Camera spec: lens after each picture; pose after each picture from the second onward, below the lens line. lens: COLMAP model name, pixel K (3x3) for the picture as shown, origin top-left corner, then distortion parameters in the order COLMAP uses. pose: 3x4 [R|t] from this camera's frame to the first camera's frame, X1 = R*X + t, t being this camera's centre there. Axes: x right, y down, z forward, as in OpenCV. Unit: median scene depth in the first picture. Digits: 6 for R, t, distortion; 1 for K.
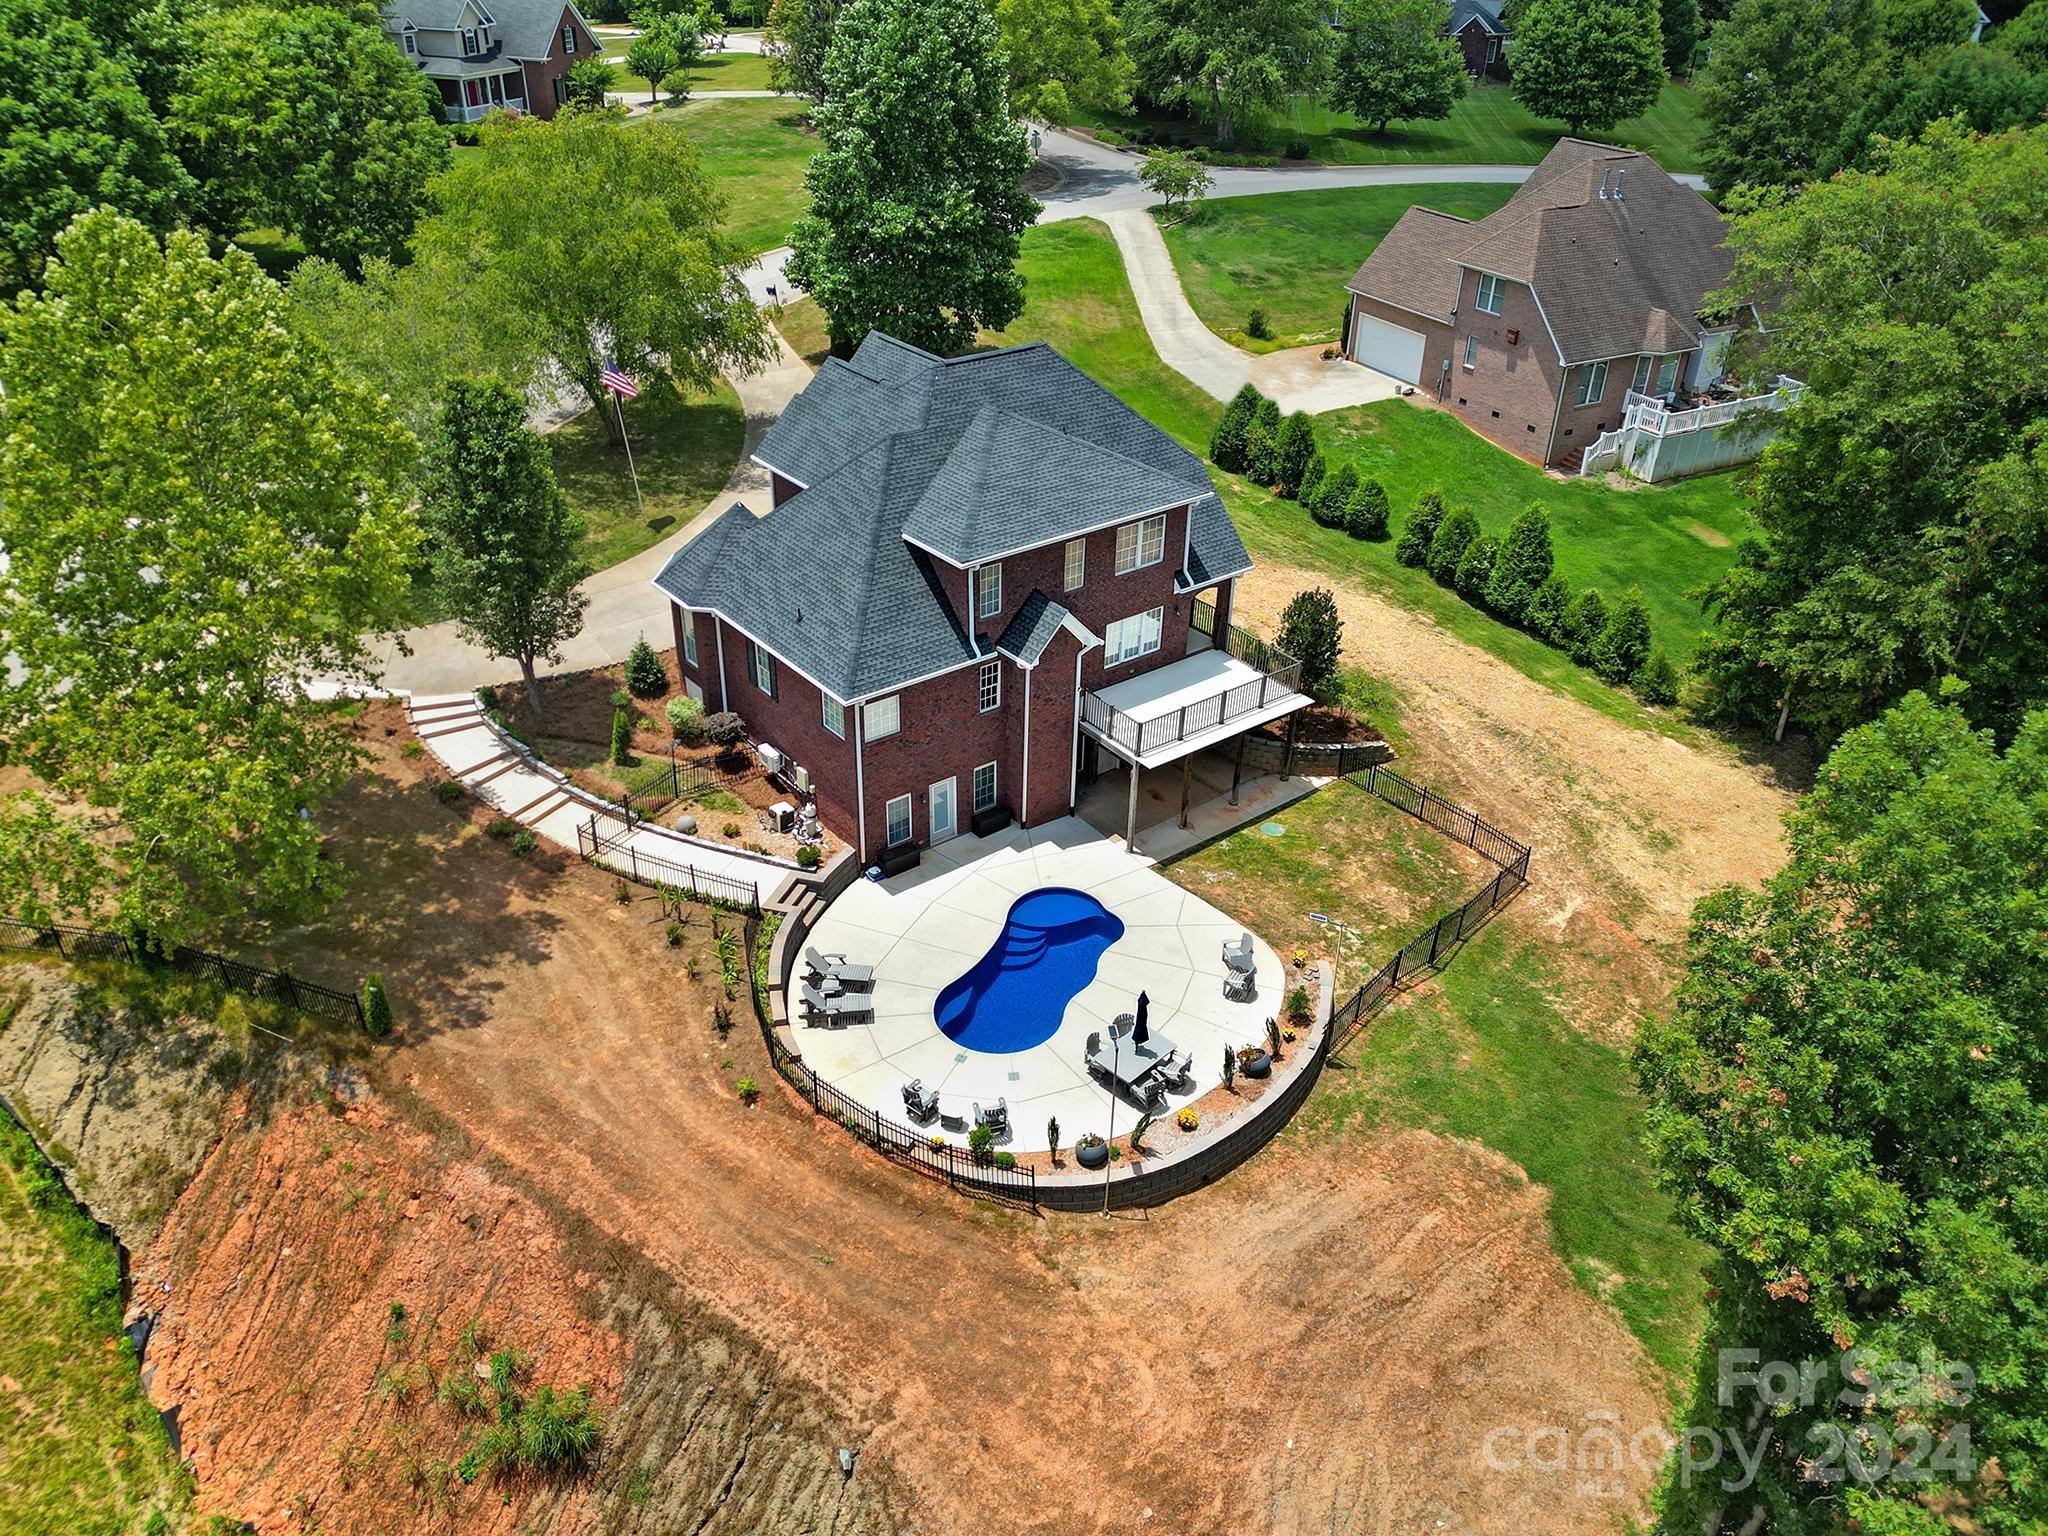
lens RADIAL K [[1423.2, 0, 1024.0], [0, 1423.2, 768.0], [0, 0, 1]] dist [-0.001281, -0.004232]
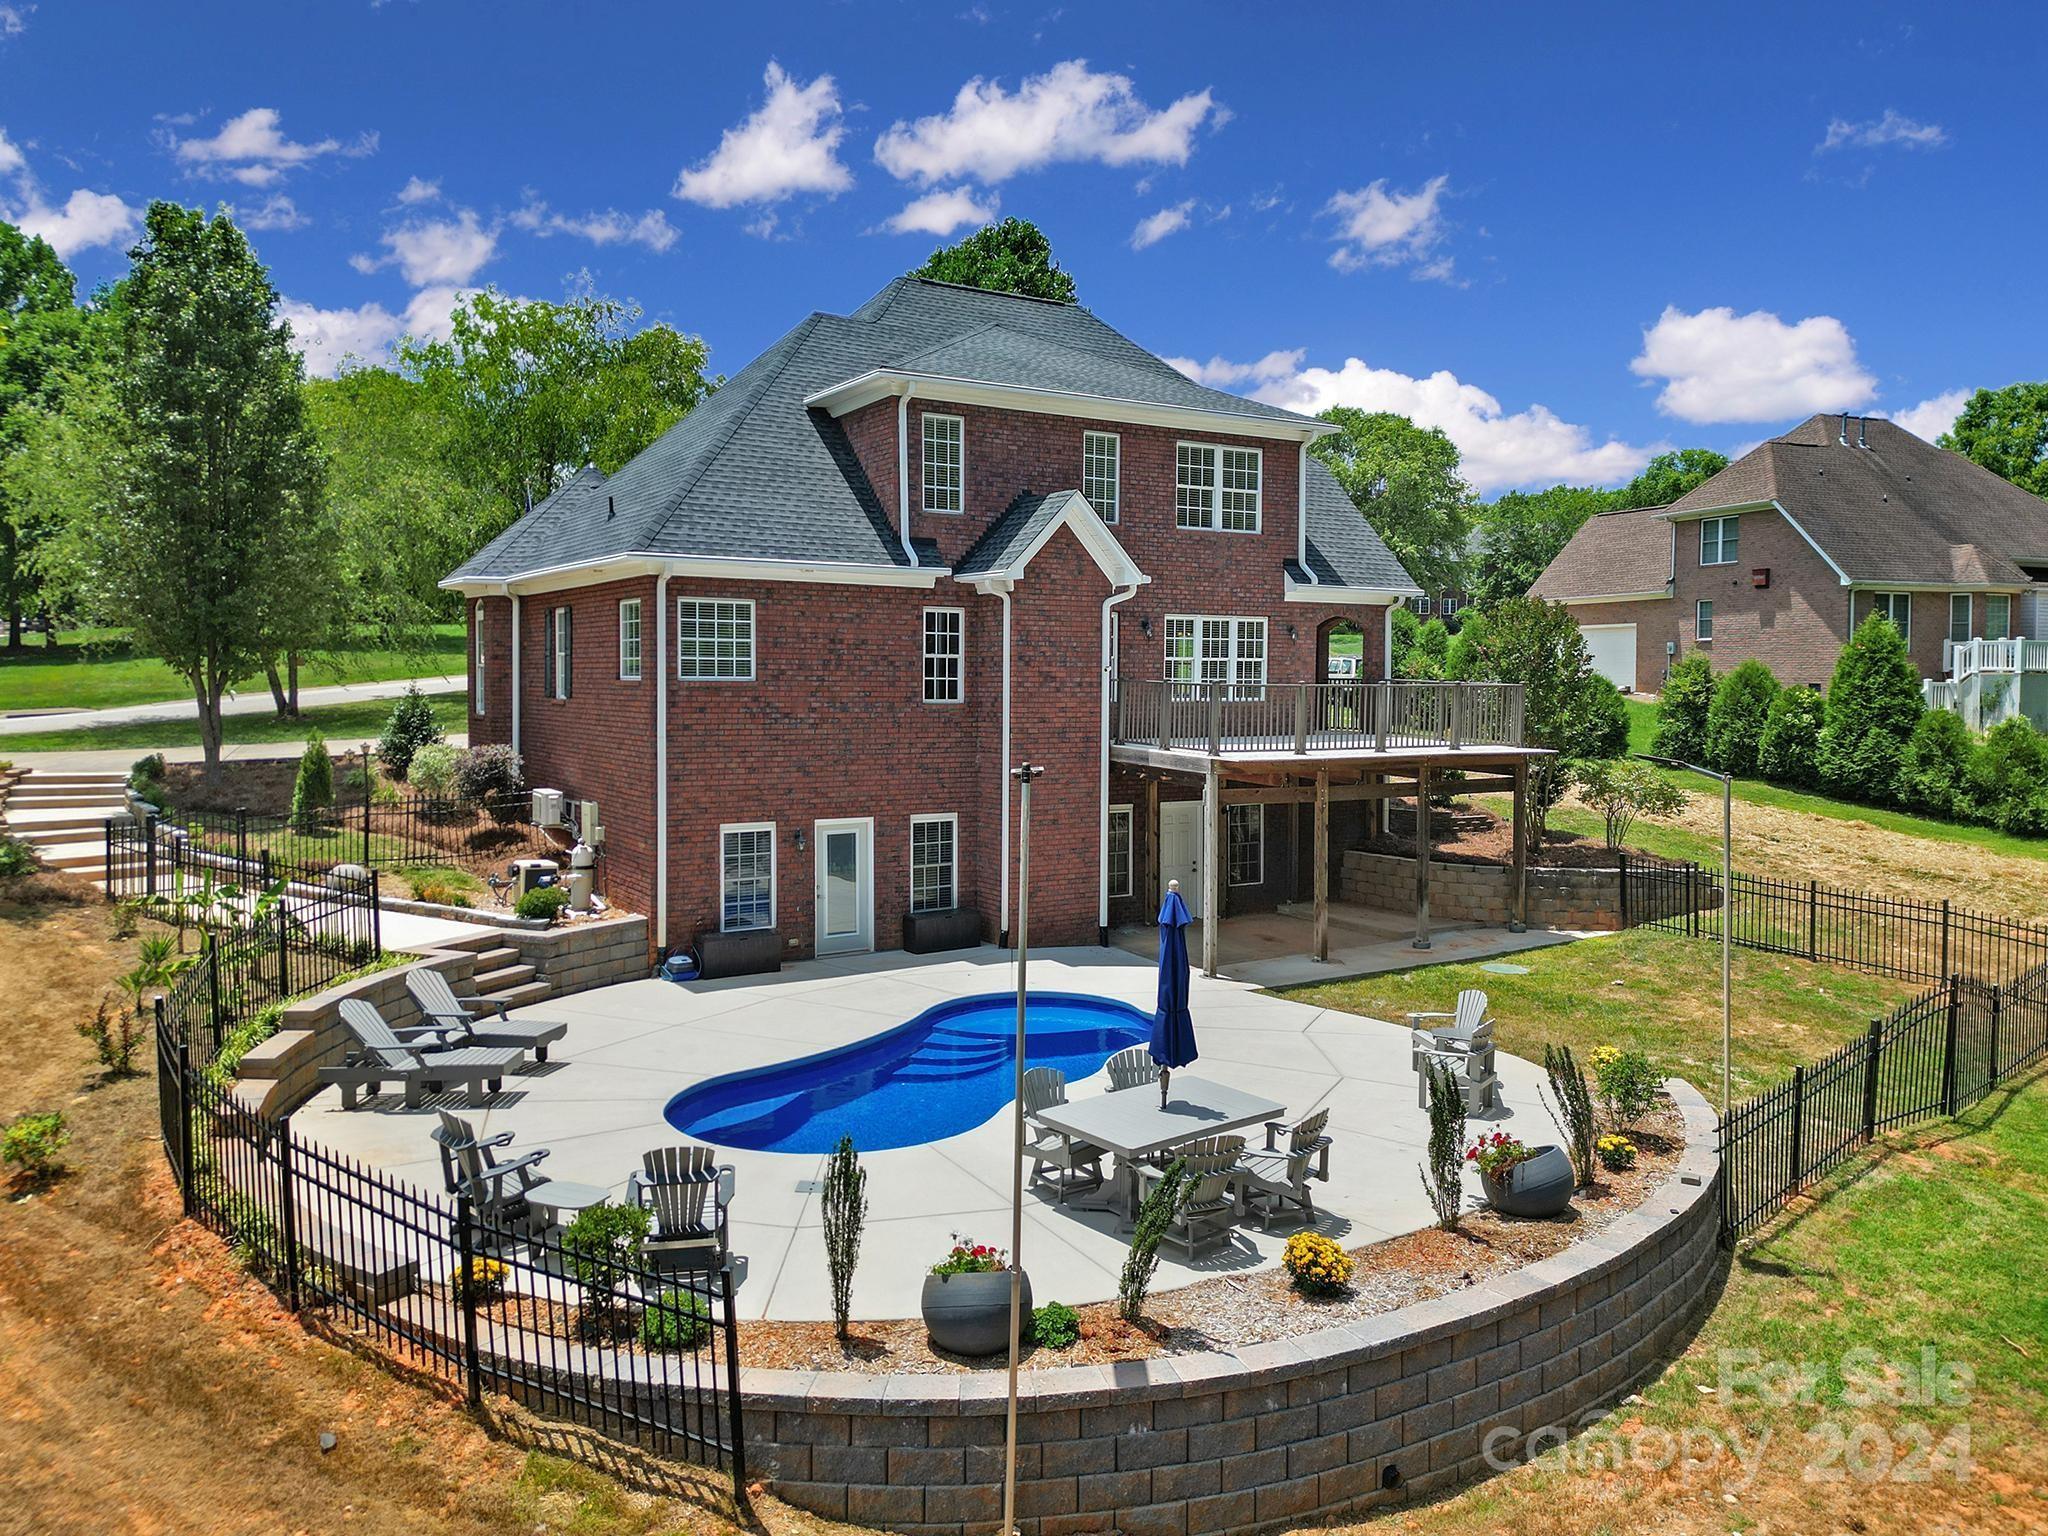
lens RADIAL K [[1423.2, 0, 1024.0], [0, 1423.2, 768.0], [0, 0, 1]] dist [-0.001281, -0.004232]
pose [[0.992996, -0.008432, -0.117850, 0.073850], [-0.049560, 0.875731, -0.480249, 0.250034], [0.107254, 0.482726, 0.869179, 0.562864]]
